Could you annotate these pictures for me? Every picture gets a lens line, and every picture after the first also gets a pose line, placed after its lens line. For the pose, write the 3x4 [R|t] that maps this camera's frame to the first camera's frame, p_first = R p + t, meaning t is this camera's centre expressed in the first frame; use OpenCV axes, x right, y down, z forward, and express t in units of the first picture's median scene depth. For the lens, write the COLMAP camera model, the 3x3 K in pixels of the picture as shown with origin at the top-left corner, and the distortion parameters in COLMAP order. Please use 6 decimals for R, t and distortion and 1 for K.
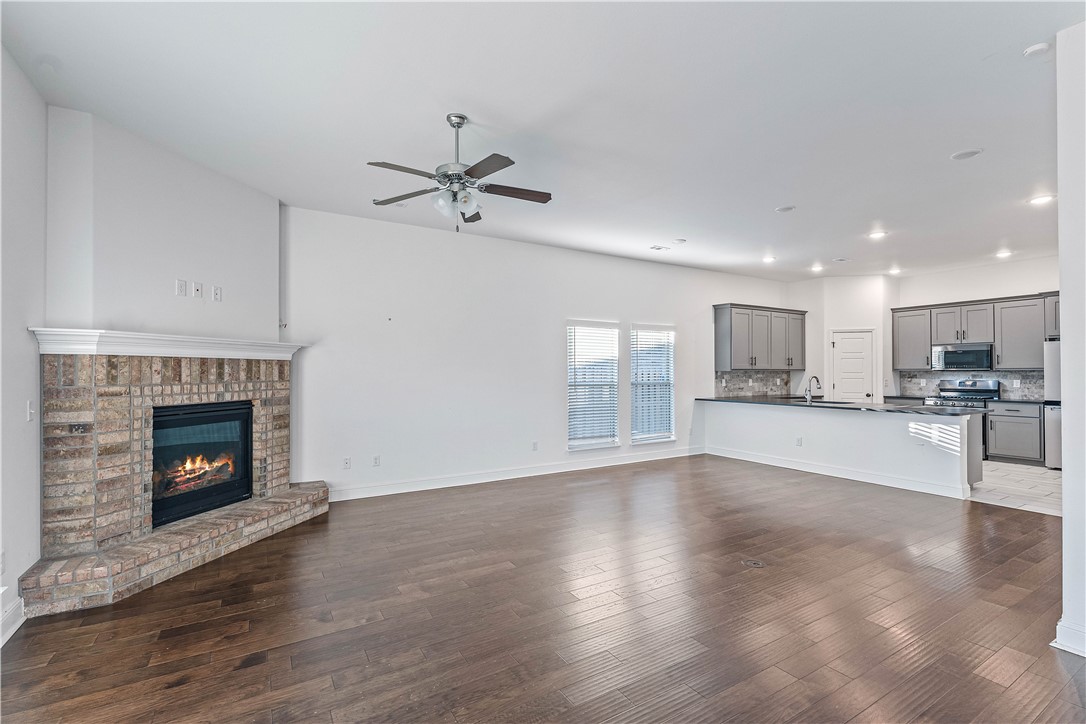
lens RADIAL K [[484.9, 0, 541.8], [0, 484.9, 366.6], [0, 0, 1]] dist [-0.000212, 0.000046]
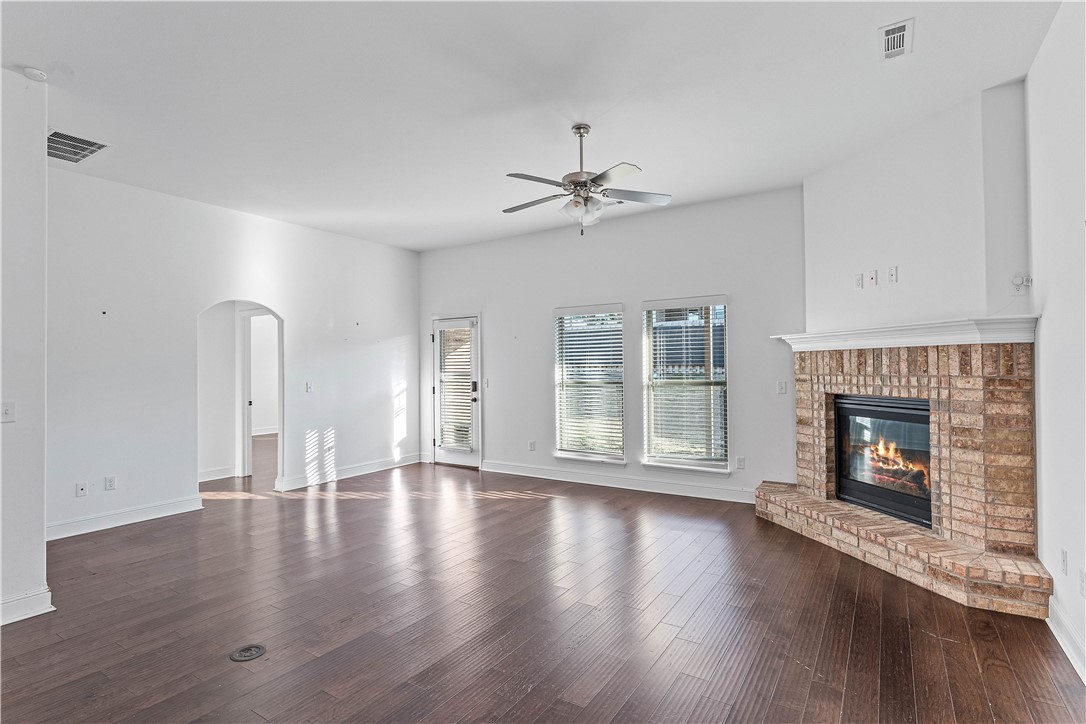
lens RADIAL K [[534.3, 0, 543.0], [0, 534.3, 362.0], [0, 0, 1]] dist [-0.000829, -0.000518]
pose [[-0.896523, 0.006513, -0.442950, 0.334957], [0.015101, 0.999760, -0.015864, 0.014595], [0.442740, -0.020911, -0.896406, 1.588923]]
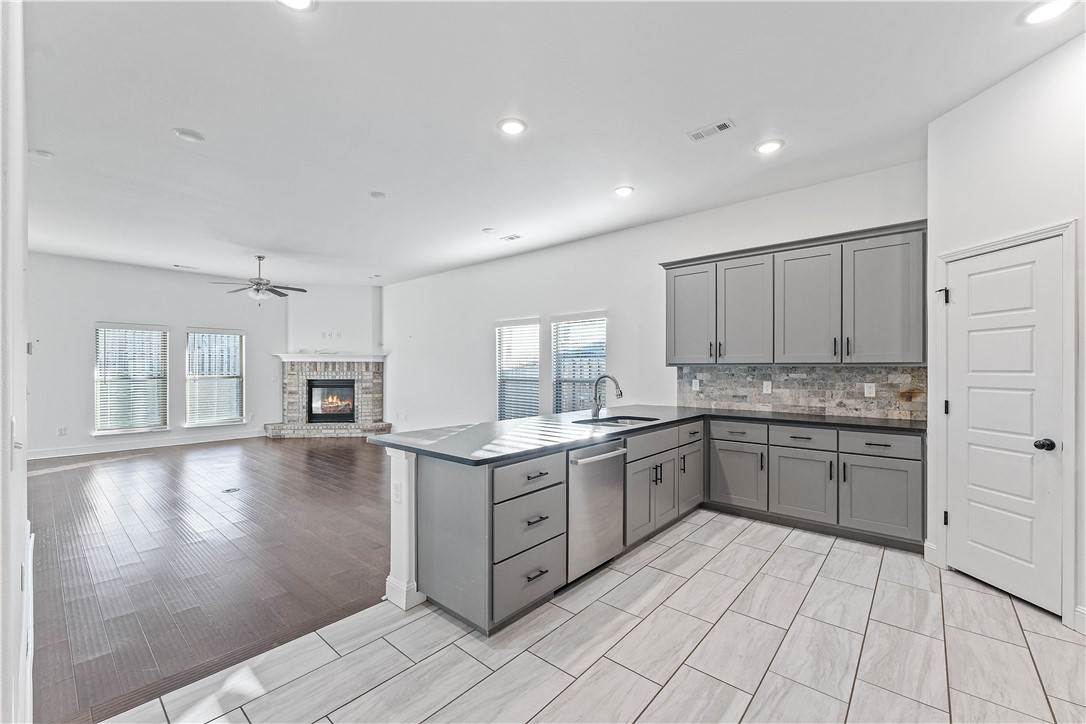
lens RADIAL K [[440.1, 0, 544.0], [0, 440.1, 366.5], [0, 0, 1]] dist [0.000320, 0.000211]
pose [[0.311575, -0.002698, -0.950218, 1.775507], [0.006693, 0.999977, -0.000645, 0.015765], [0.950198, -0.006159, 0.311586, 1.295212]]
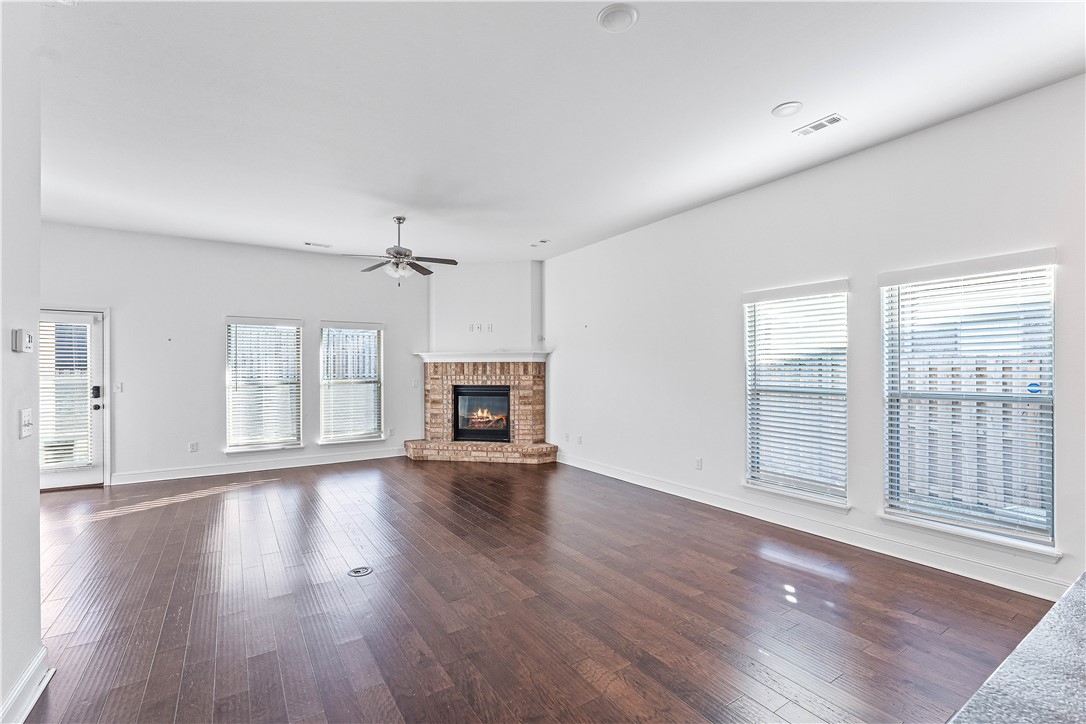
lens RADIAL K [[477.0, 0, 543.9], [0, 477.0, 367.9], [0, 0, 1]] dist [-0.001143, -0.000101]
pose [[0.040587, -0.000828, -0.999176, 1.187634], [0.009942, 0.999950, -0.000425, 0.008033], [0.999127, -0.009917, 0.040593, 1.135614]]
